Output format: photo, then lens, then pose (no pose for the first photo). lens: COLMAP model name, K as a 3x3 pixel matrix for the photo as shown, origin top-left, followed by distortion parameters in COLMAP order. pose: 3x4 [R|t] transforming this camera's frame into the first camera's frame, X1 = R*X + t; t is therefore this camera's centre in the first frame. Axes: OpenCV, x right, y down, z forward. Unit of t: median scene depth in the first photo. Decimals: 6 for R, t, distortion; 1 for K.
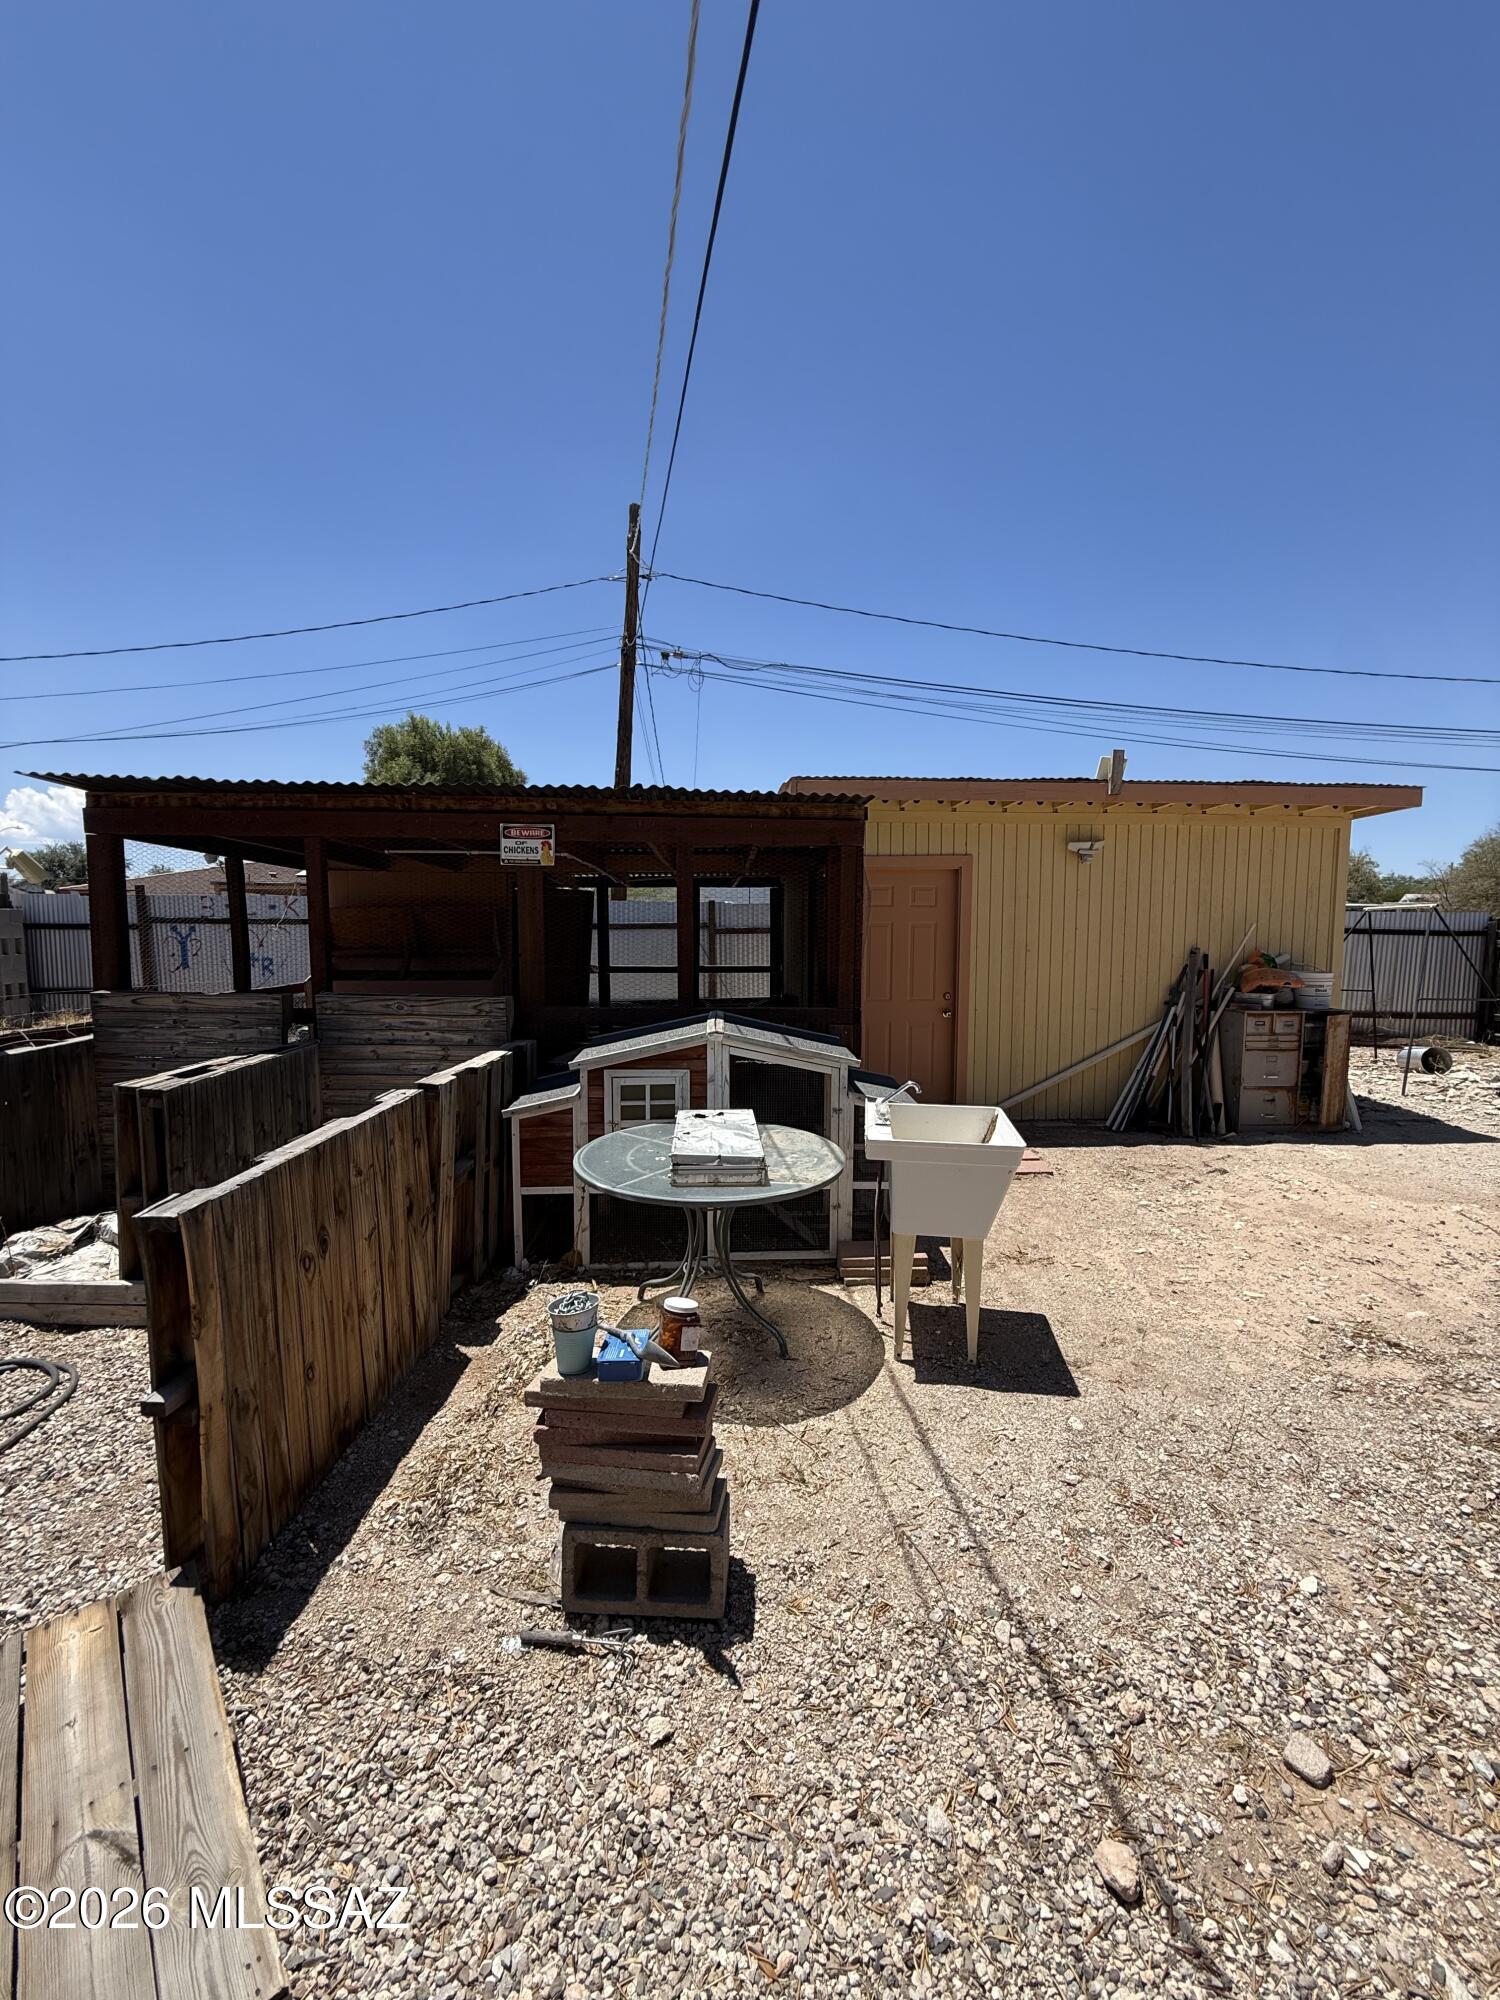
lens RADIAL K [[801.8, 0, 752.4], [0, 801.8, 1000.1], [0, 0, 1]] dist [0.002265, -0.000001]
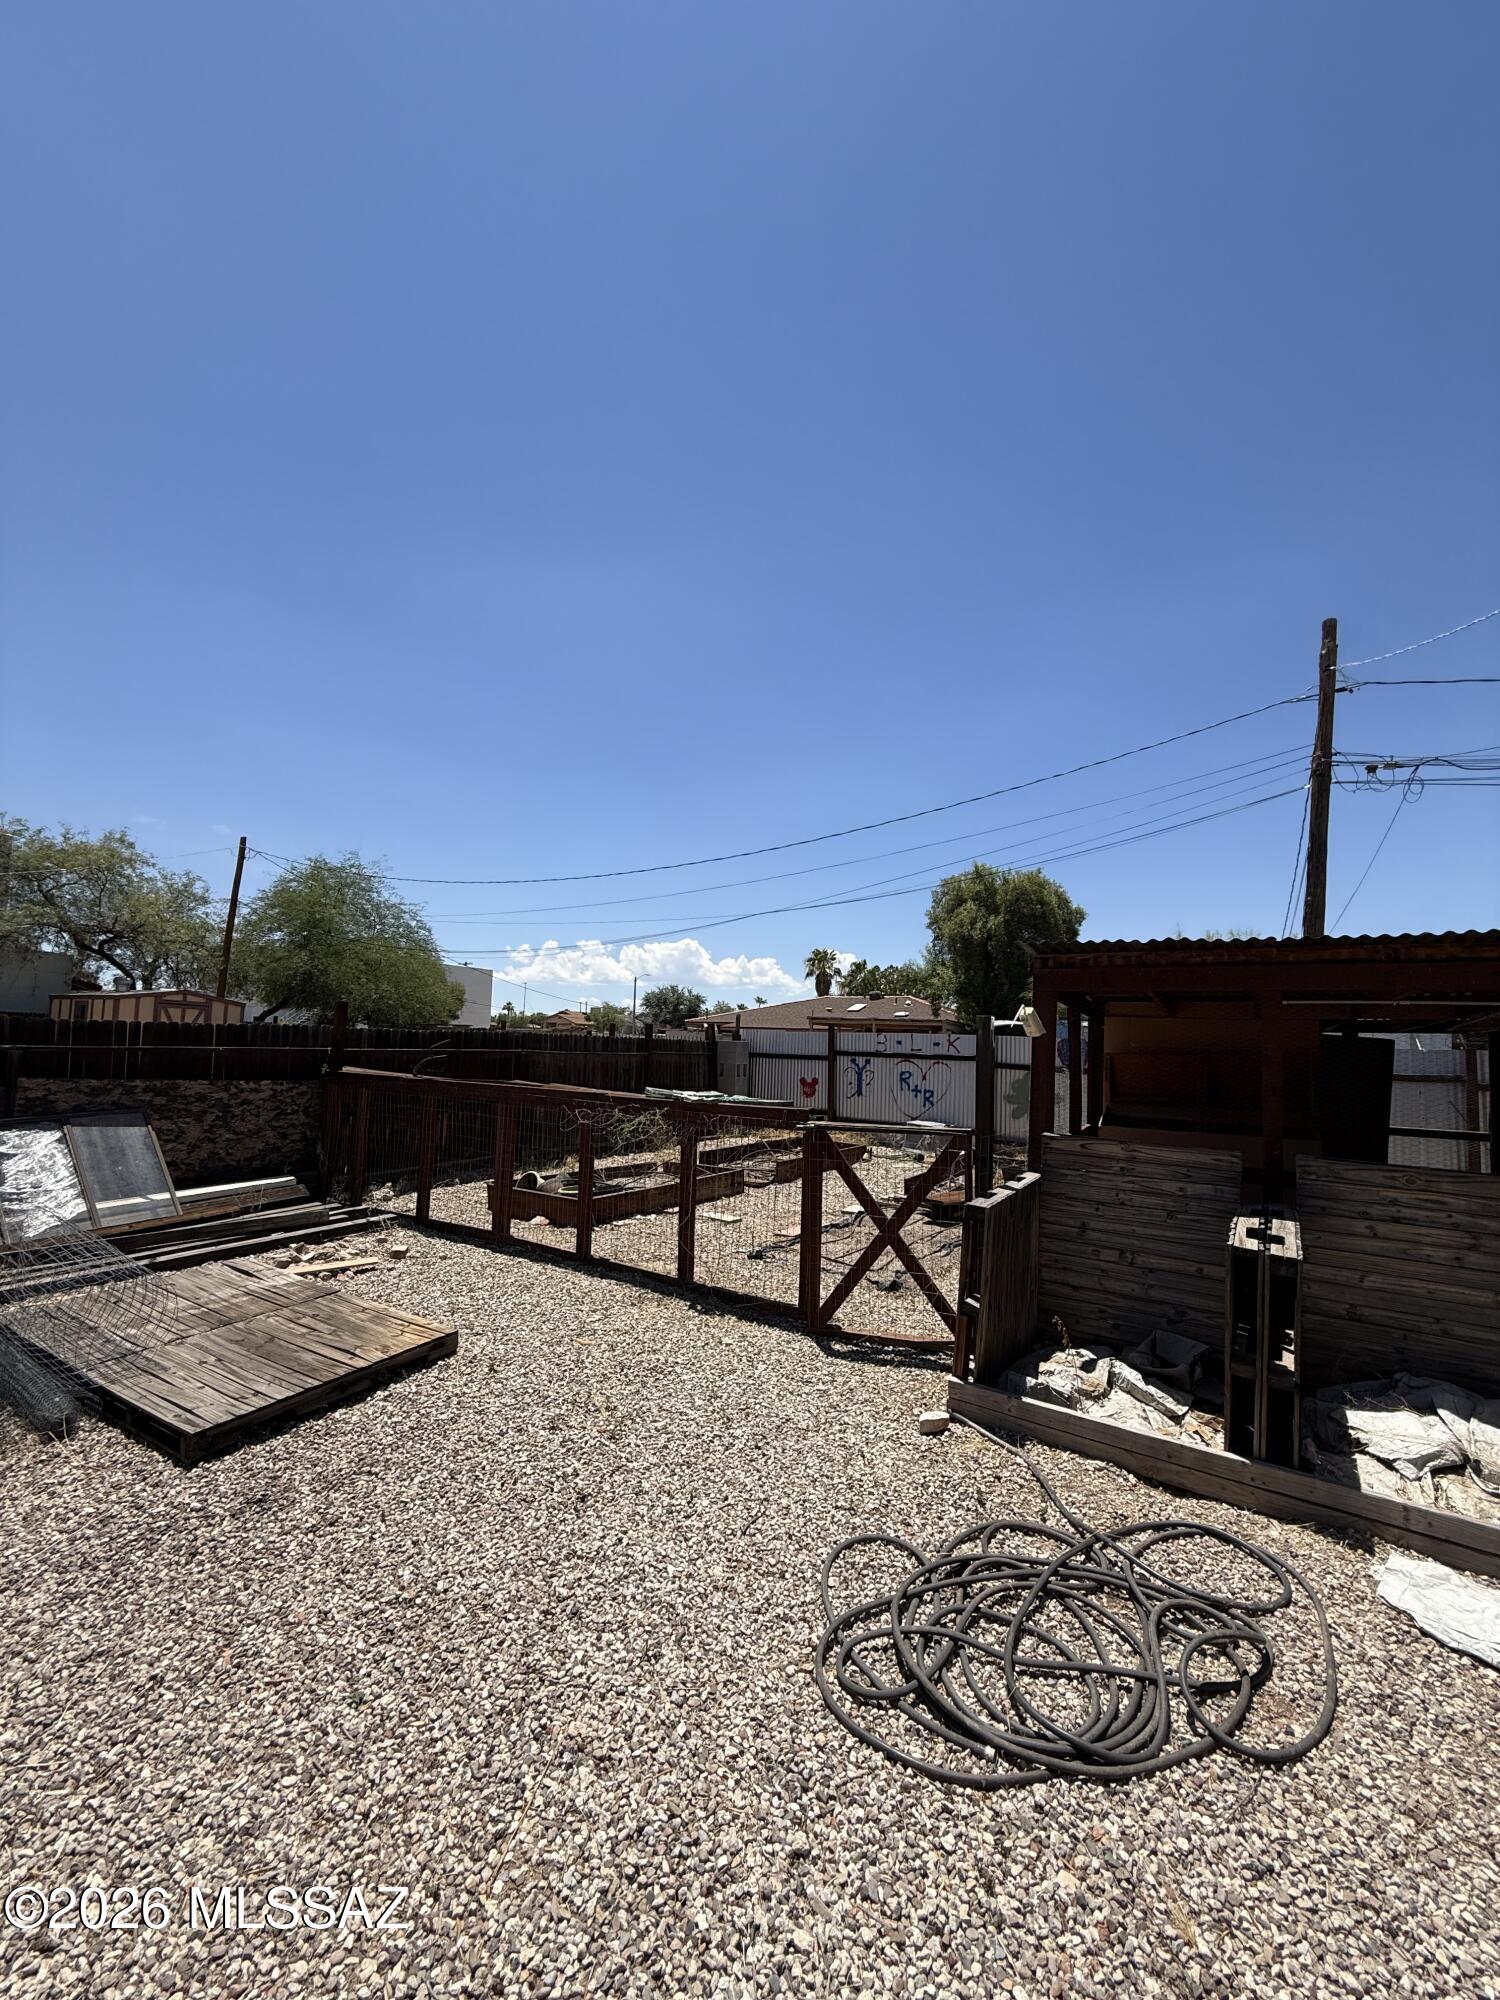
lens RADIAL K [[801.8, 0, 749.2], [0, 801.8, 1003.4], [0, 0, 1]] dist [0.002265, -0.000001]
pose [[0.838831, -0.005209, -0.544366, -0.215094], [-0.081243, 0.987558, -0.134639, -0.002285], [0.538295, 0.157166, 0.827972, -0.057010]]
